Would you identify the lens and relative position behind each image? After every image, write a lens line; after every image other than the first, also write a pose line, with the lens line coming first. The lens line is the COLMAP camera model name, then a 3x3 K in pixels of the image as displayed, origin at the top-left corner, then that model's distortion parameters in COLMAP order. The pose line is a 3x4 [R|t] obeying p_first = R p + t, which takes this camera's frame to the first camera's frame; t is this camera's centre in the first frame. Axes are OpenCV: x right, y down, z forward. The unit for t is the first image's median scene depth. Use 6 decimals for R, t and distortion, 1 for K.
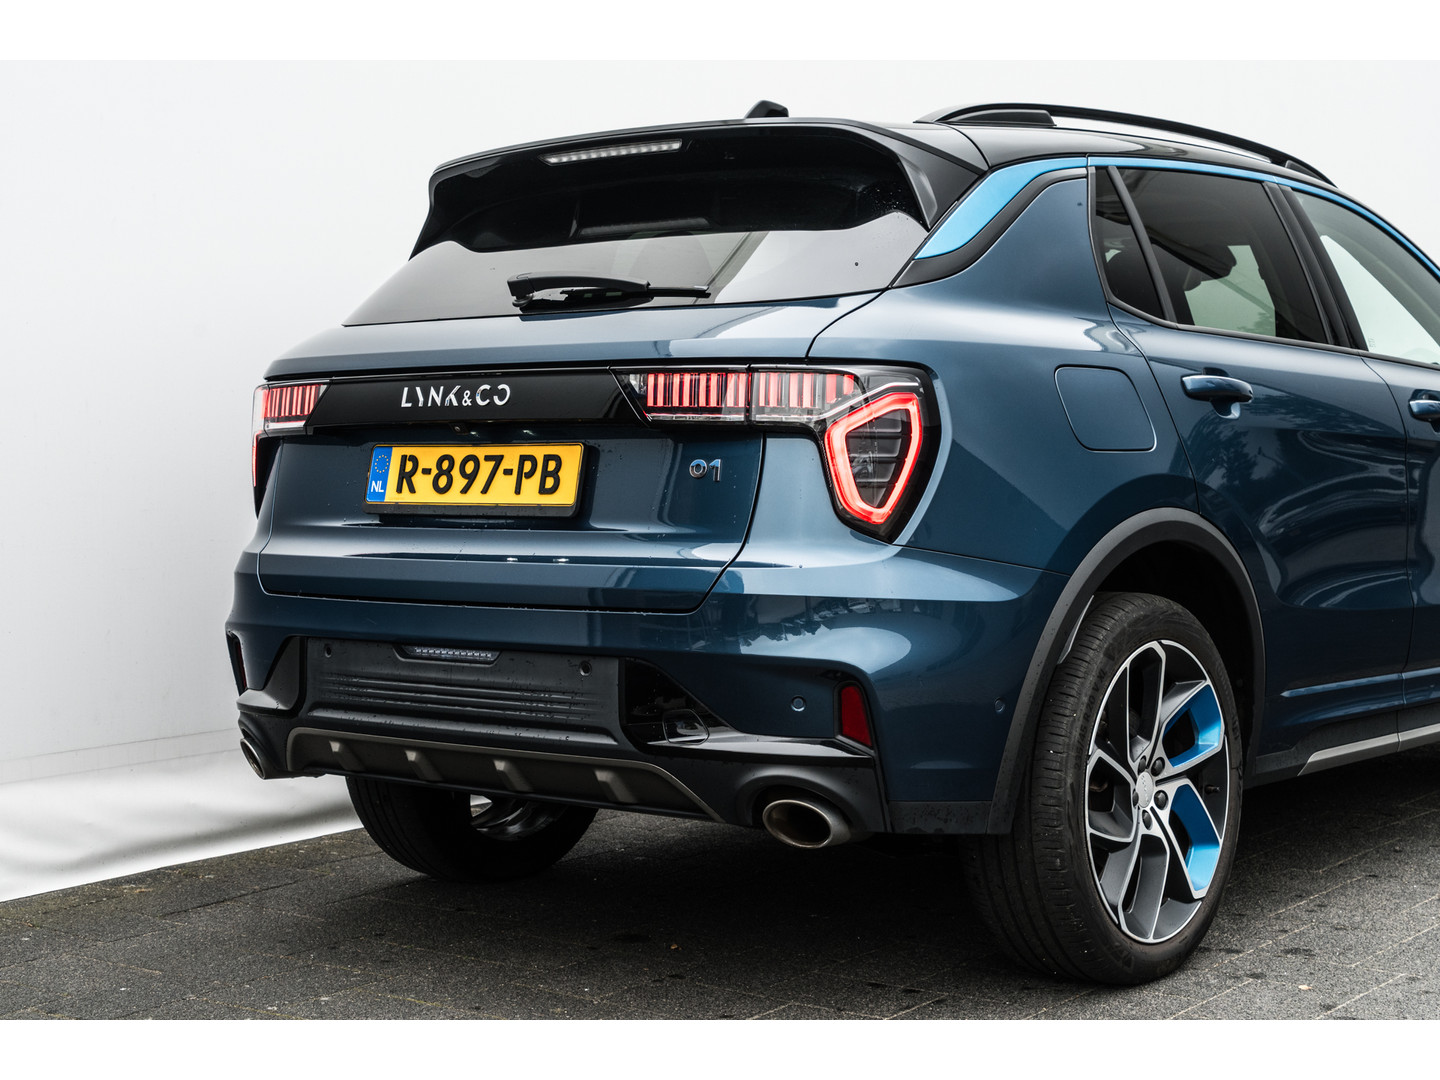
lens RADIAL K [[2513.0, 0, 720.0], [0, 2513.0, 540.0], [0, 0, 1]] dist [-0.504852, 0.014363]
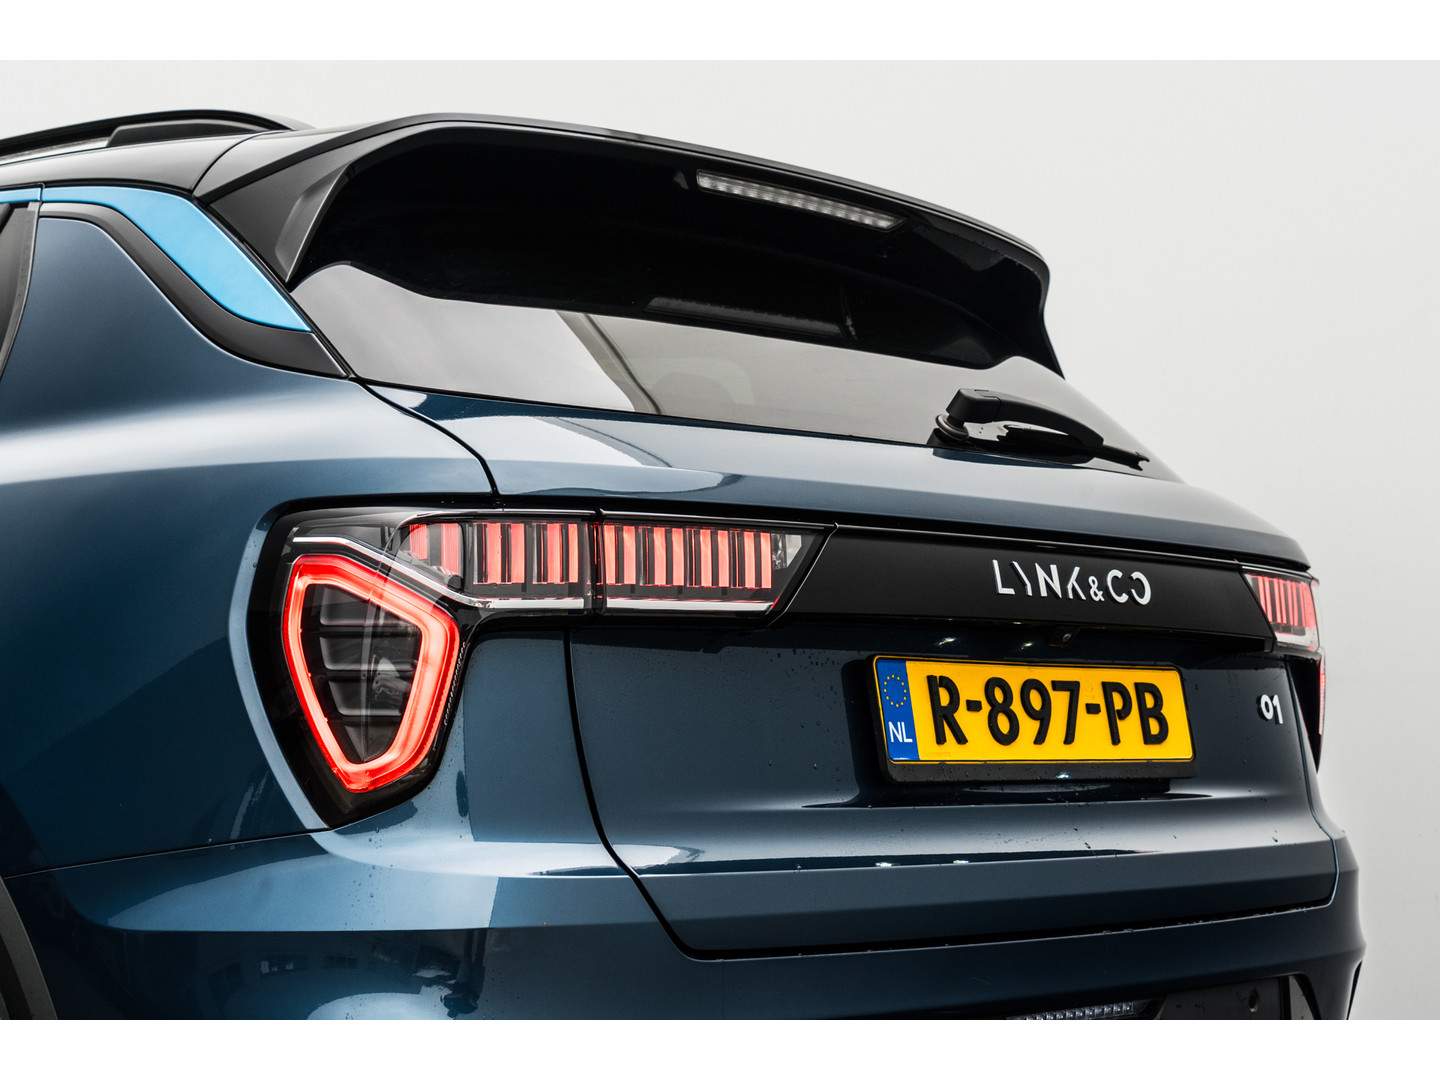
lens RADIAL K [[2228.6, 0, 720.0], [0, 2228.6, 540.0], [0, 0, 1]] dist [0.030678, 0.032041]
pose [[0.153299, 0.068220, 0.985822, -0.649037], [0.007532, 0.997505, -0.070200, -0.030530], [-0.988151, 0.018187, 0.152403, 0.994707]]
